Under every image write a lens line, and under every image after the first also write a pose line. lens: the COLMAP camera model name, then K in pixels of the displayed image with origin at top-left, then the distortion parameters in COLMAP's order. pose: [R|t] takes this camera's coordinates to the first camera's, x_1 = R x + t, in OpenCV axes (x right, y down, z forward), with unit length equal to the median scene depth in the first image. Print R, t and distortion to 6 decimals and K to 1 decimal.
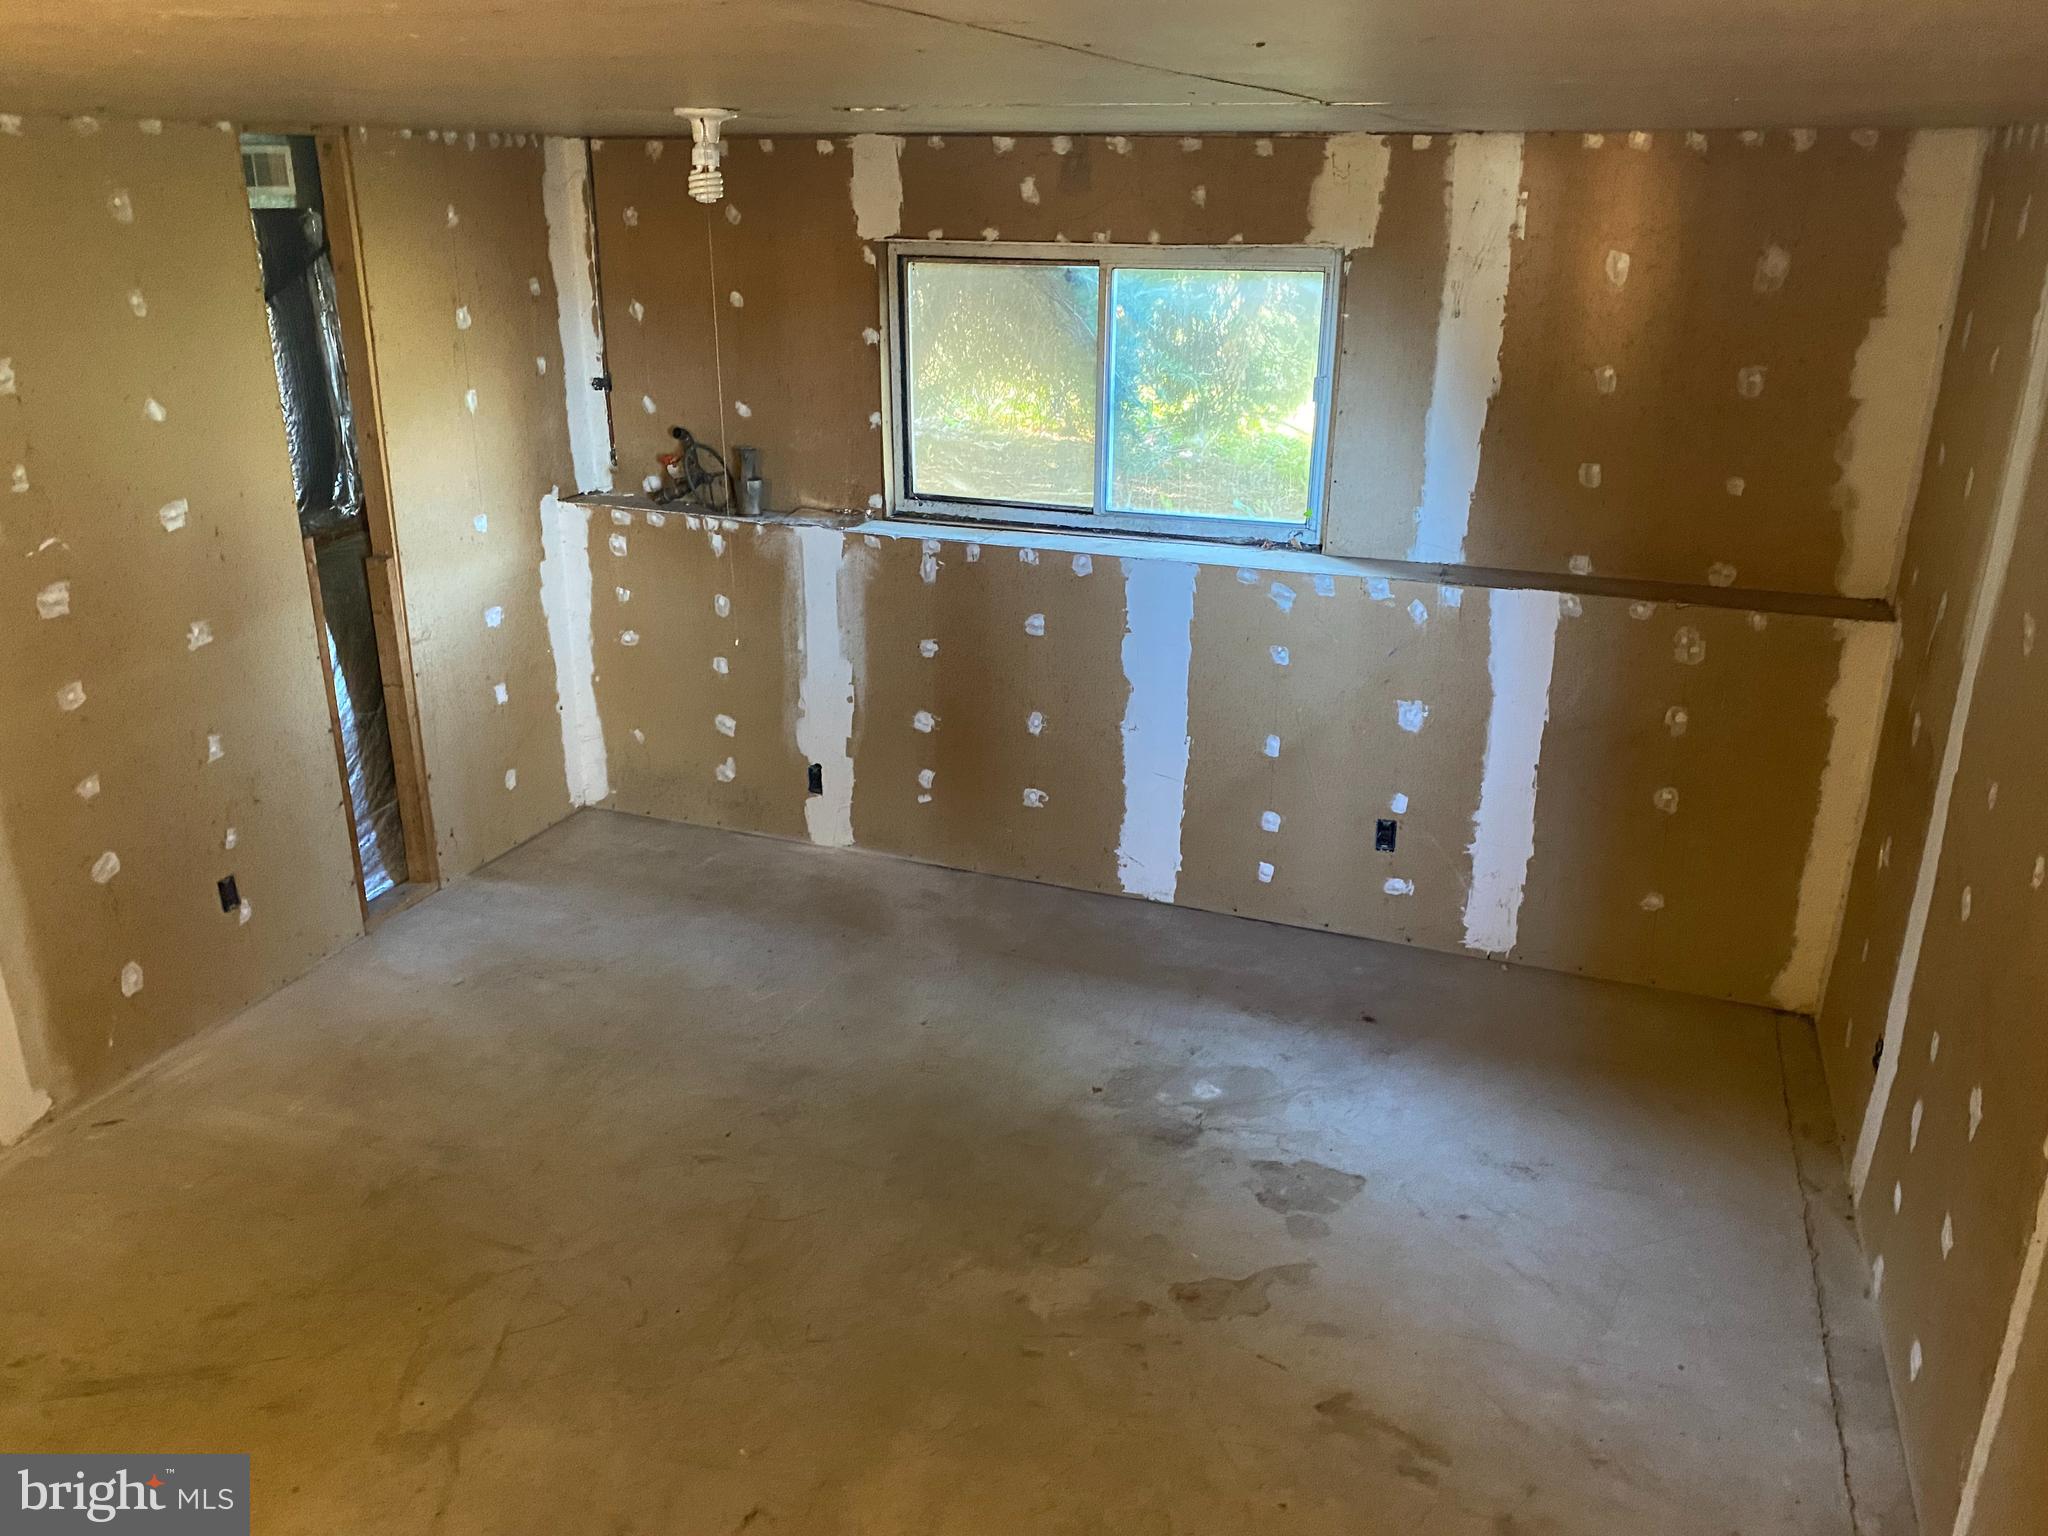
lens RADIAL K [[1559.3, 0, 967.2], [0, 1559.3, 758.0], [0, 0, 1]] dist [0.054482, -0.059300]
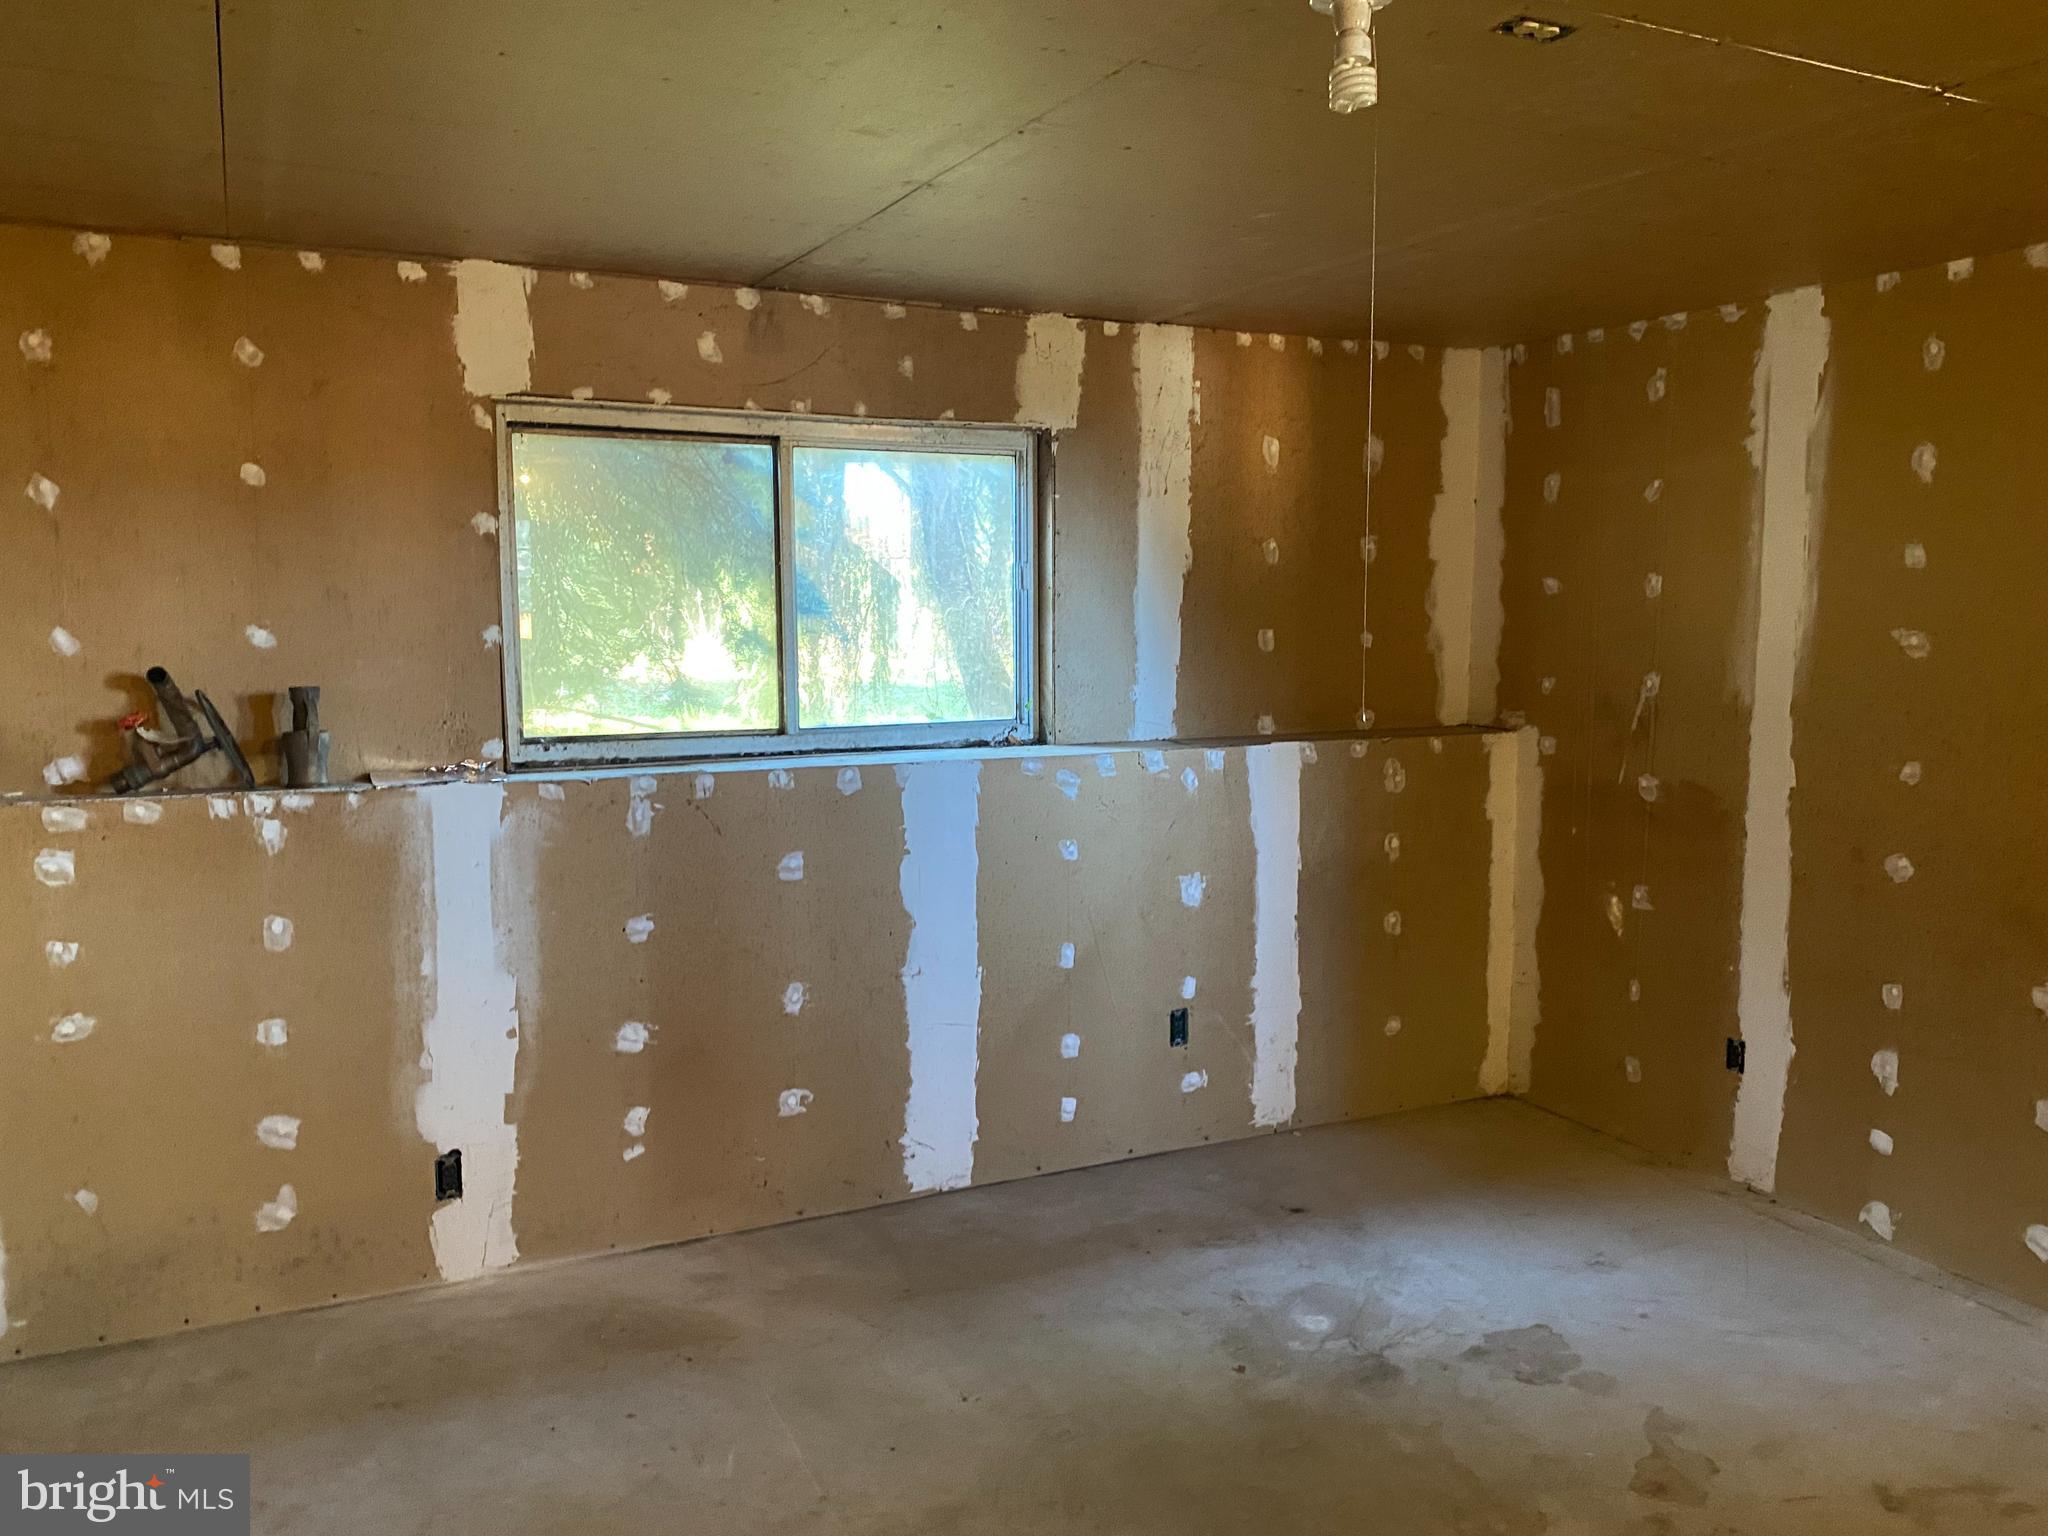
lens RADIAL K [[1559.3, 0, 1095.1], [0, 1559.3, 731.3], [0, 0, 1]] dist [0.054482, -0.059300]
pose [[0.675728, -0.073446, 0.733483, -0.443737], [0.263017, 0.953554, -0.146824, 0.004718], [-0.688632, 0.292132, 0.663661, 0.373770]]
